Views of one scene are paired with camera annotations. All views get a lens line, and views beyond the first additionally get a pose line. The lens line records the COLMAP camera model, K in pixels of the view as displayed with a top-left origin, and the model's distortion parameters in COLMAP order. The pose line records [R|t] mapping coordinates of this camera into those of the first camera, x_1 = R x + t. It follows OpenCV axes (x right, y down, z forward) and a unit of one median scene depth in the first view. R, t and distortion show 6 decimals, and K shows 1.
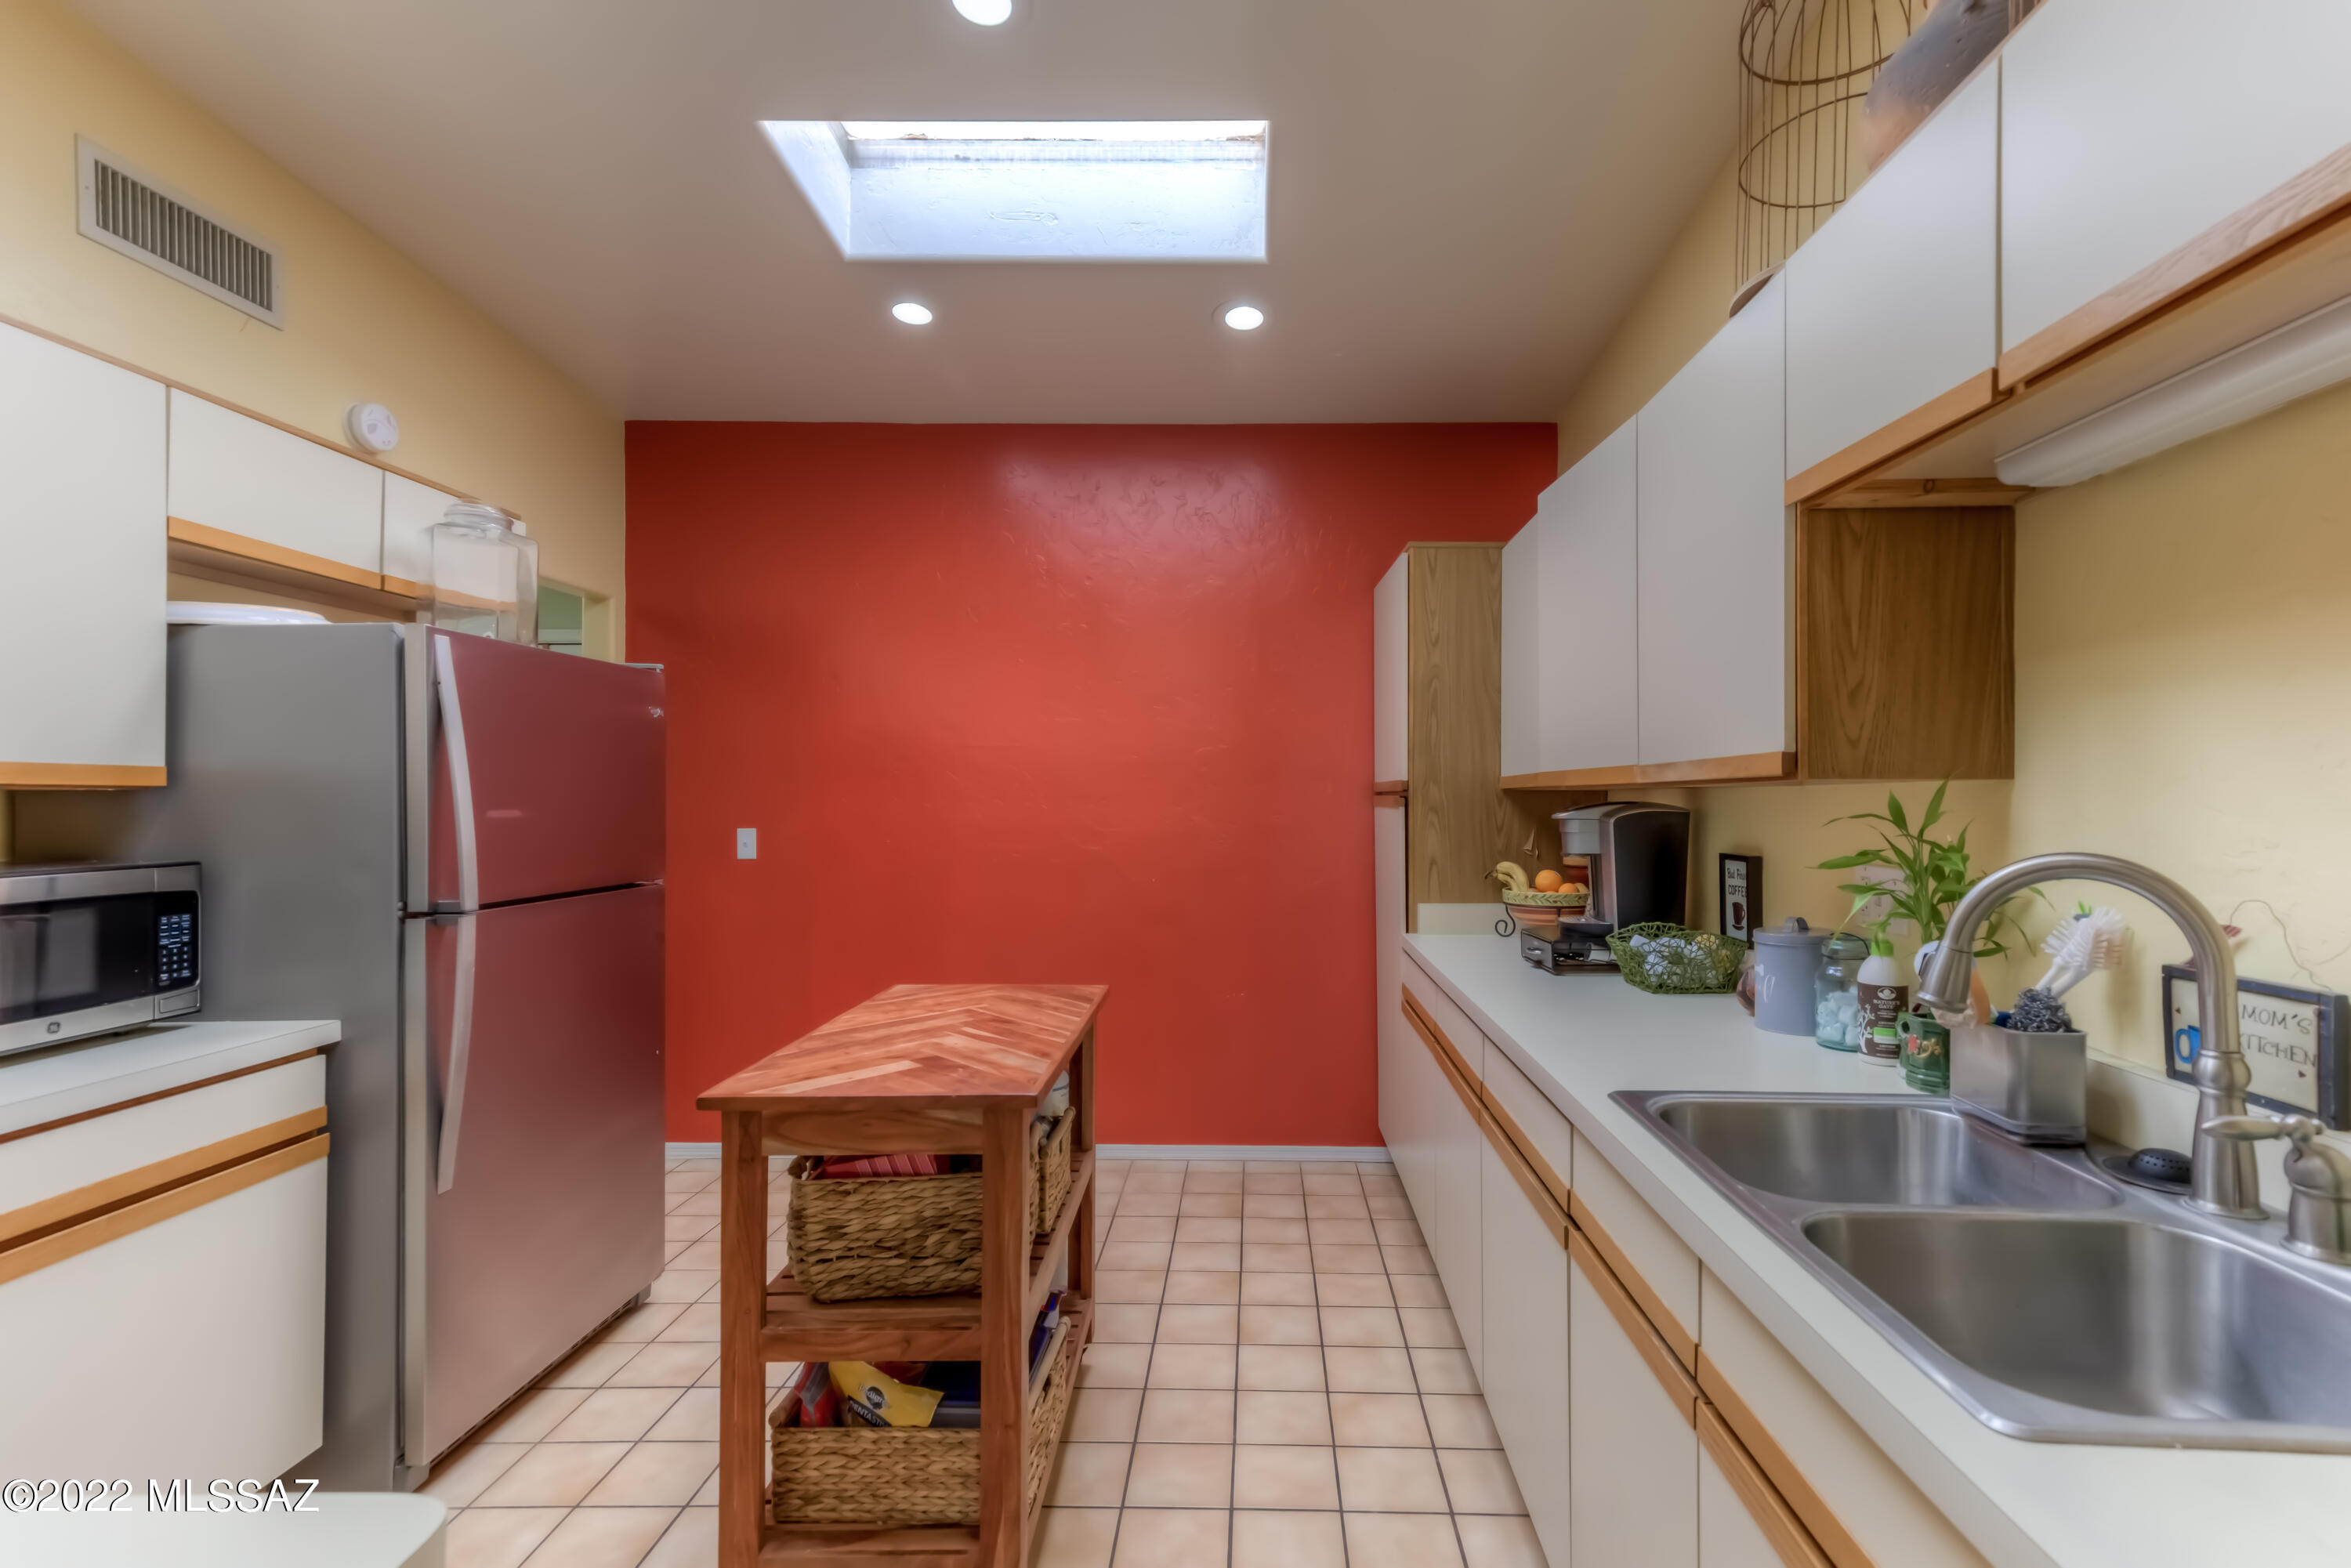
lens RADIAL K [[1121.8, 0, 1176.3], [0, 1121.8, 791.0], [0, 0, 1]] dist [0.022475, -0.000160]
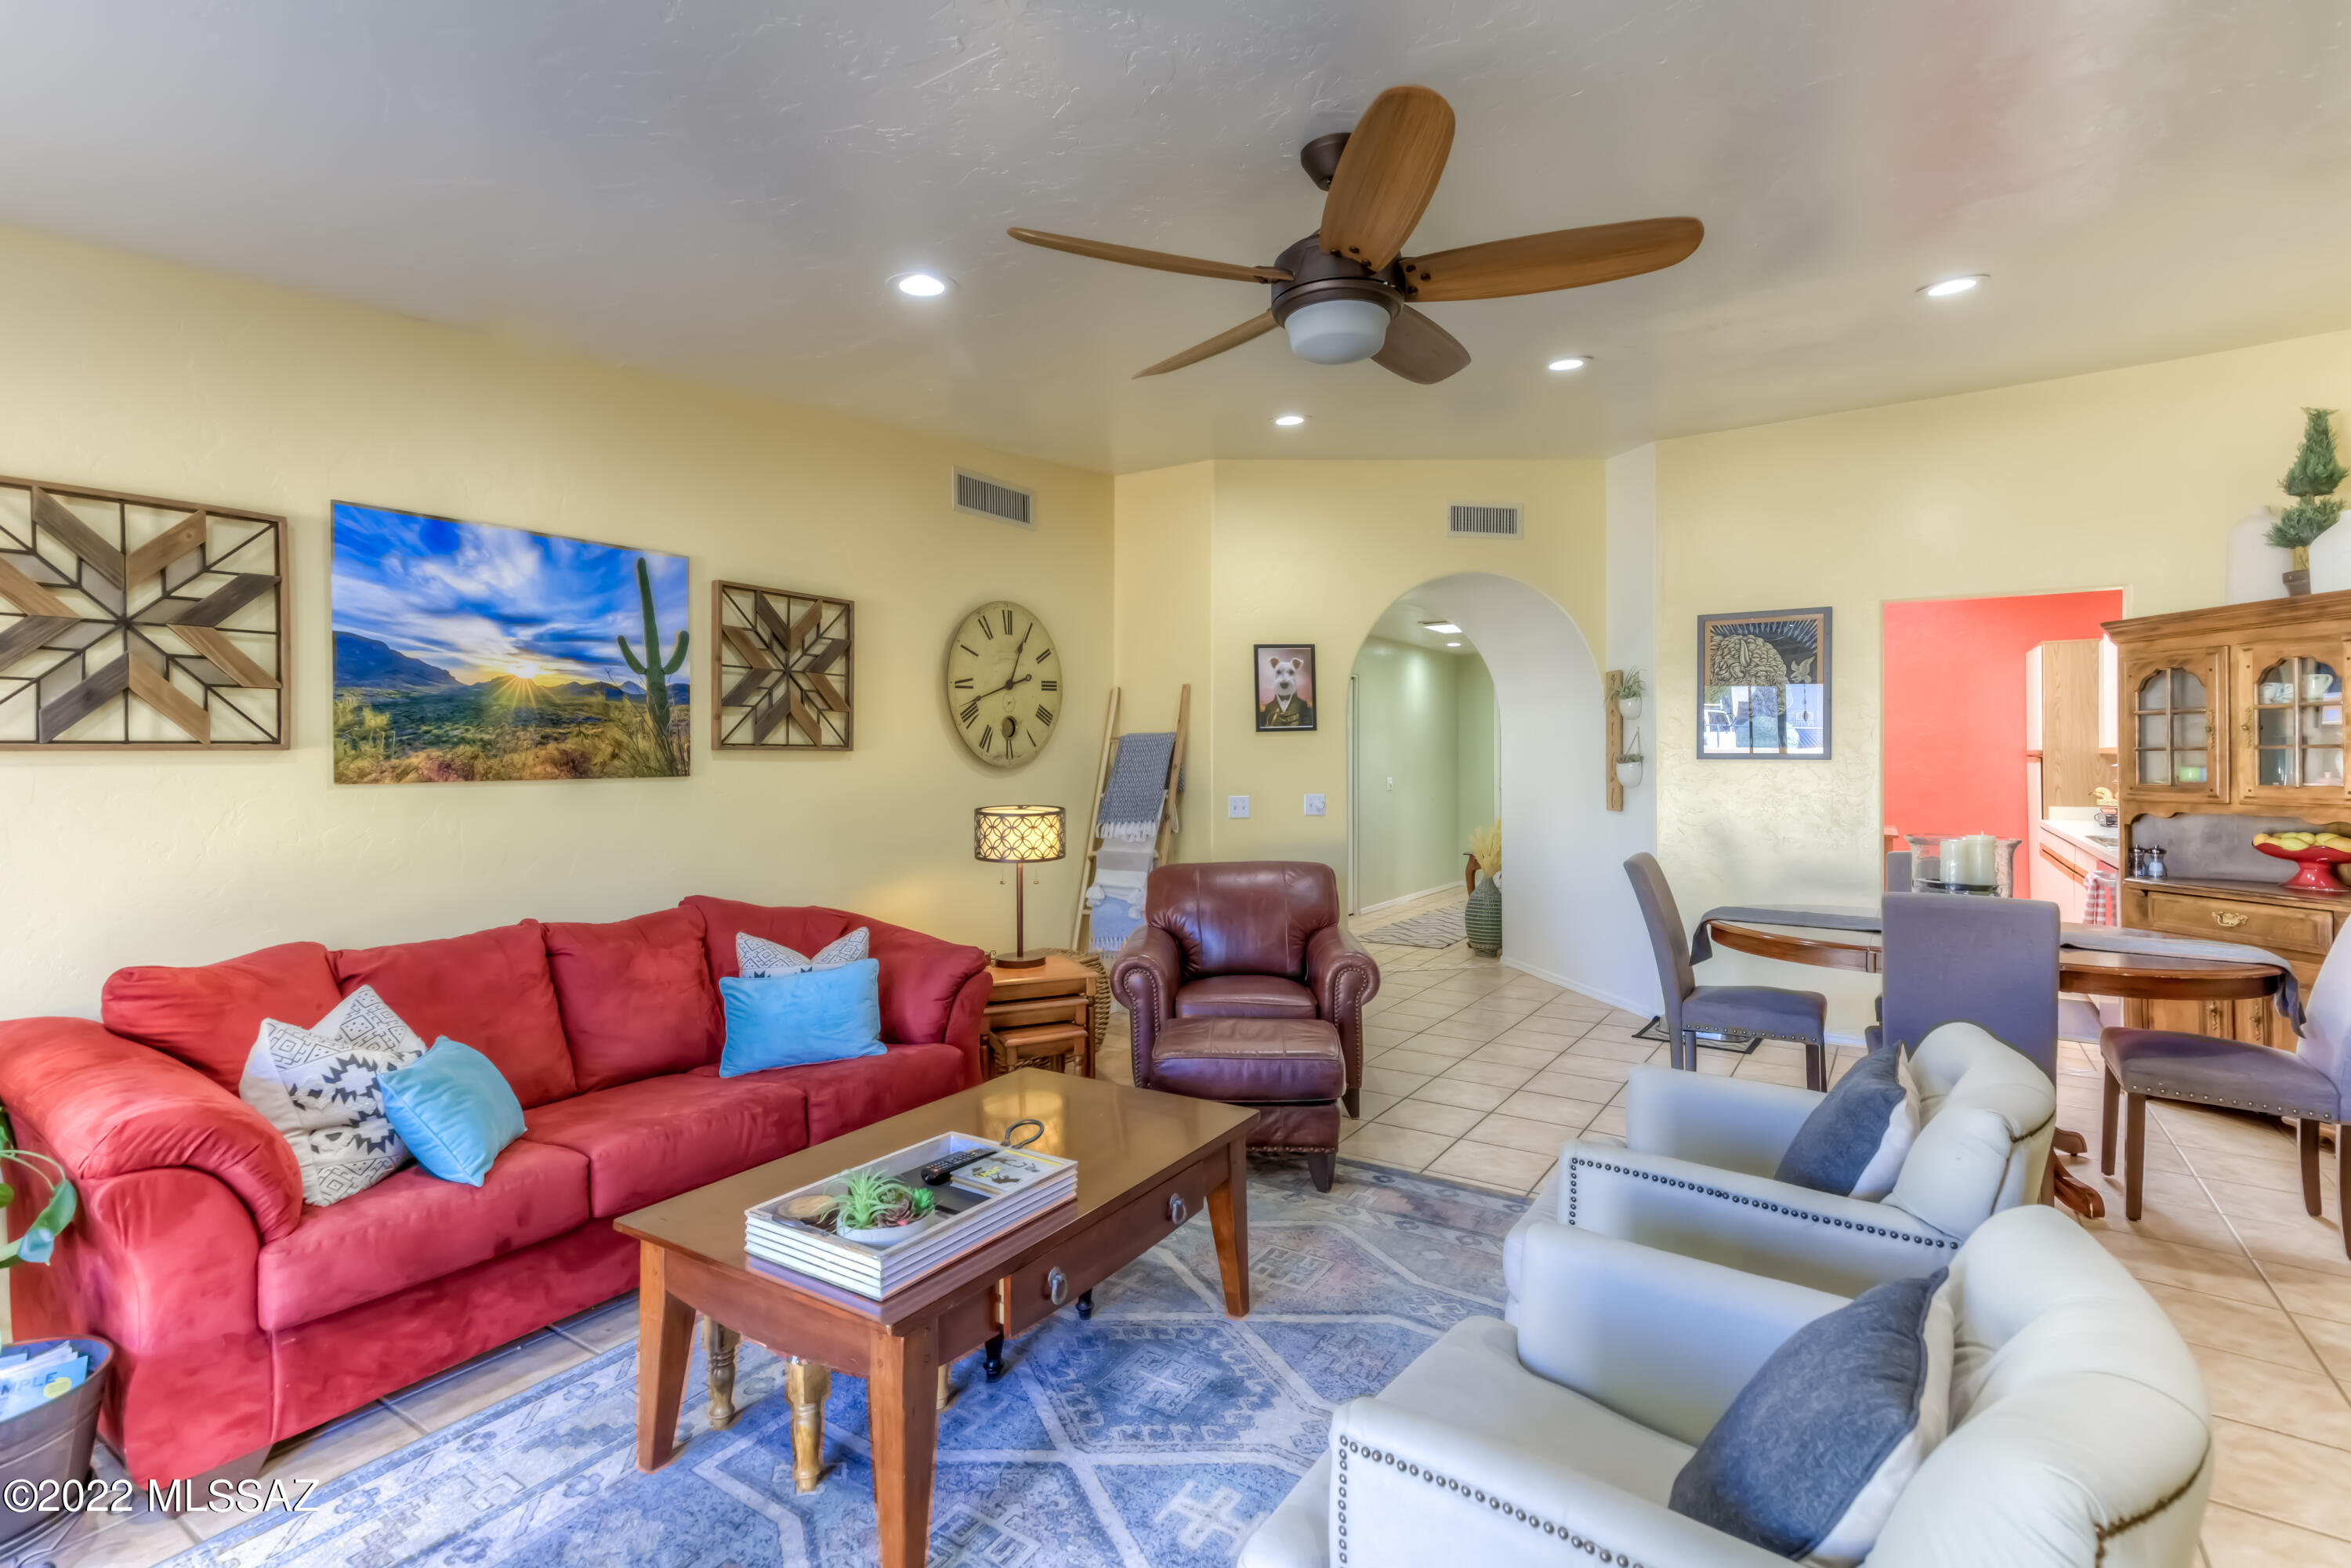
lens RADIAL K [[1121.8, 0, 1173.9], [0, 1121.8, 764.8], [0, 0, 1]] dist [0.022475, -0.000160]
pose [[0.885106, -0.008895, -0.465305, -0.260536], [0.013025, 0.999899, 0.005661, -0.014970], [0.465208, -0.011071, 0.885132, -1.738339]]
